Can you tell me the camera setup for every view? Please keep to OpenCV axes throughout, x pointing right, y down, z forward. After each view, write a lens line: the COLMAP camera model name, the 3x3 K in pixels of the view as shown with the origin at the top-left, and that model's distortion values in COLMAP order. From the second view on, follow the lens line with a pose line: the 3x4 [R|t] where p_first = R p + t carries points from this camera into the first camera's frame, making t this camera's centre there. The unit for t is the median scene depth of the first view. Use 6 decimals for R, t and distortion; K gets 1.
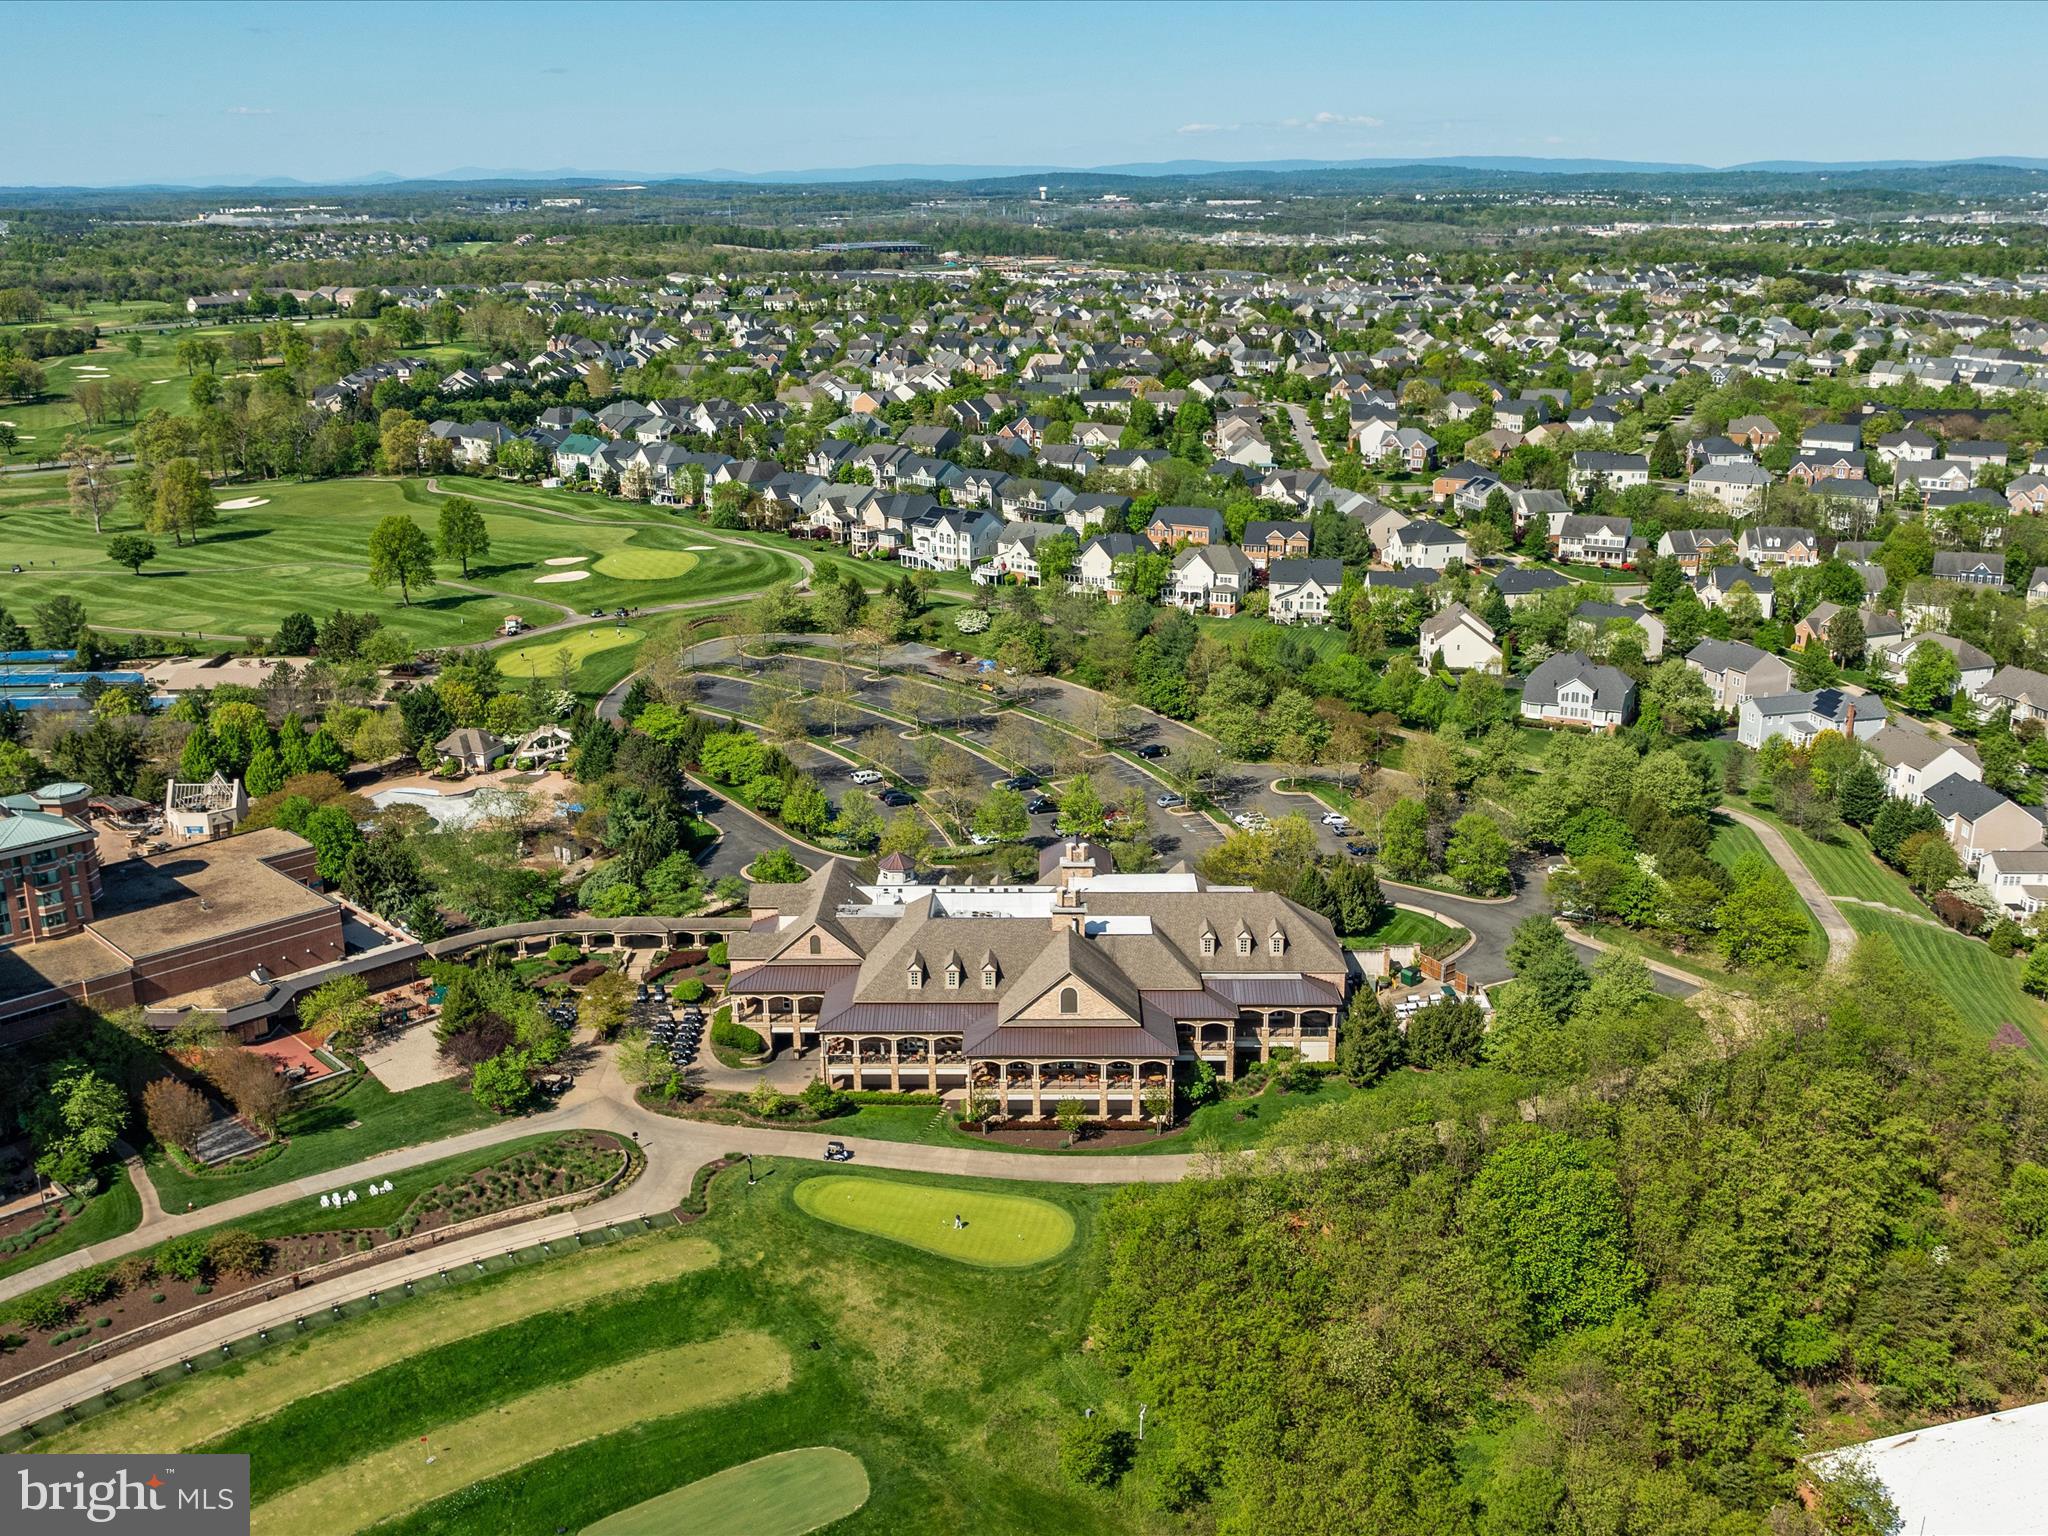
lens RADIAL K [[1929.8, 0, 1024.0], [0, 1929.8, 768.0], [0, 0, 1]] dist [-0.010084, -0.013612]
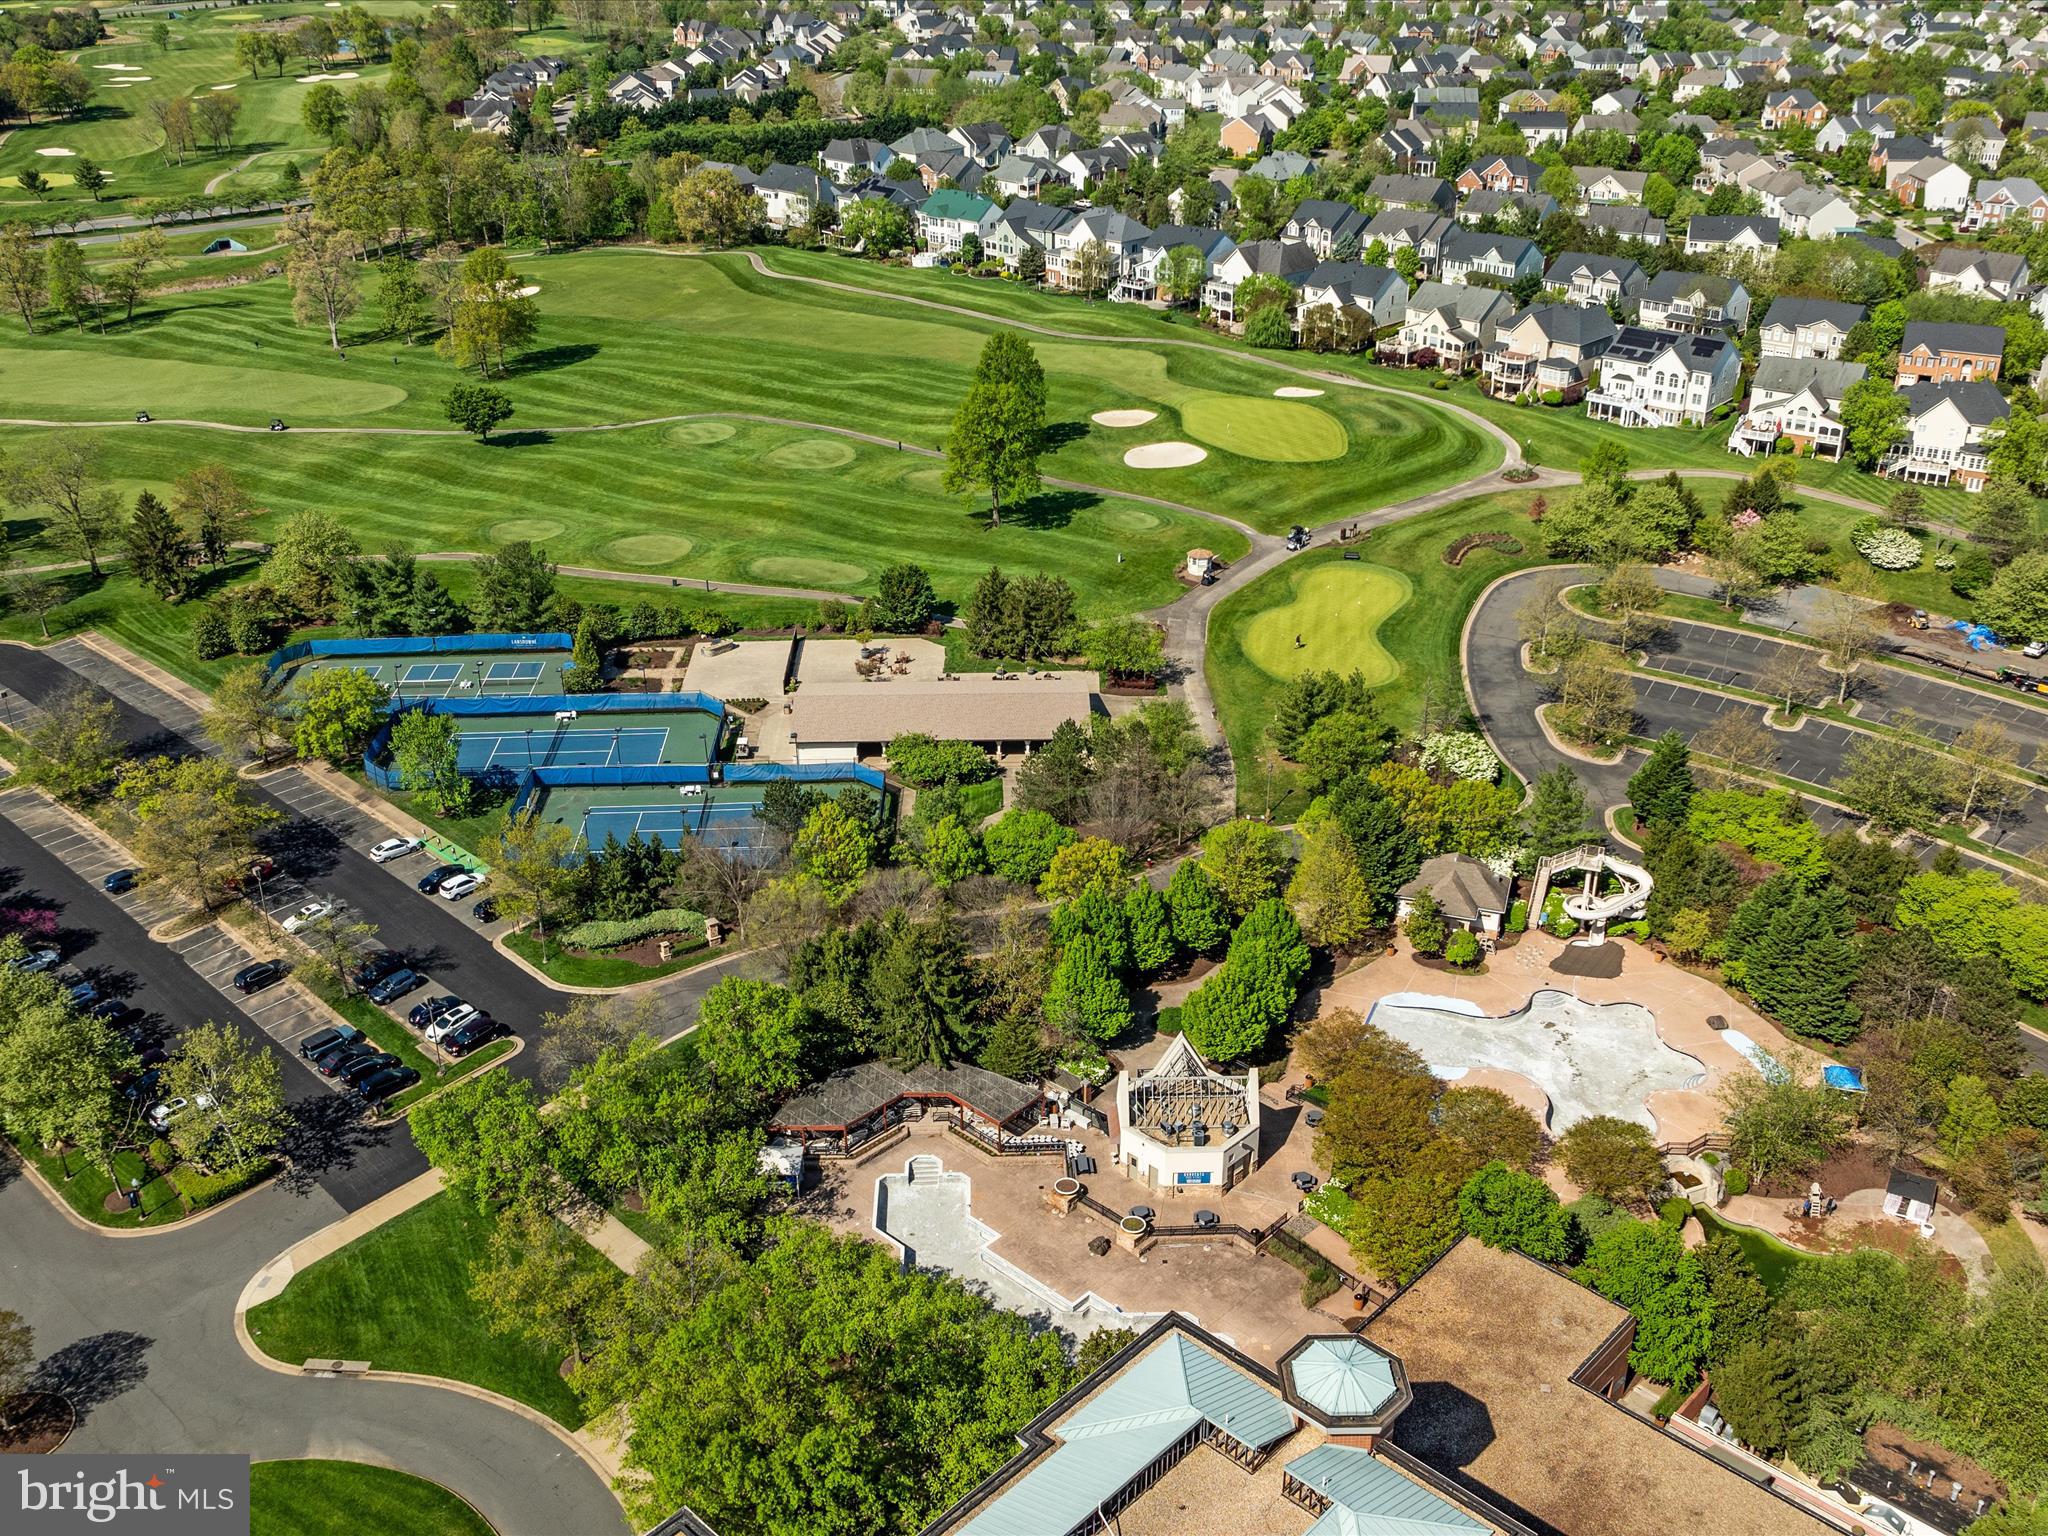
lens RADIAL K [[1929.8, 0, 1024.0], [0, 1929.8, 768.0], [0, 0, 1]] dist [-0.010084, -0.013612]
pose [[0.999310, -0.012918, 0.034811, -0.285543], [0.007178, 0.987053, 0.160231, -0.090975], [-0.036430, -0.159870, 0.986466, 0.300055]]
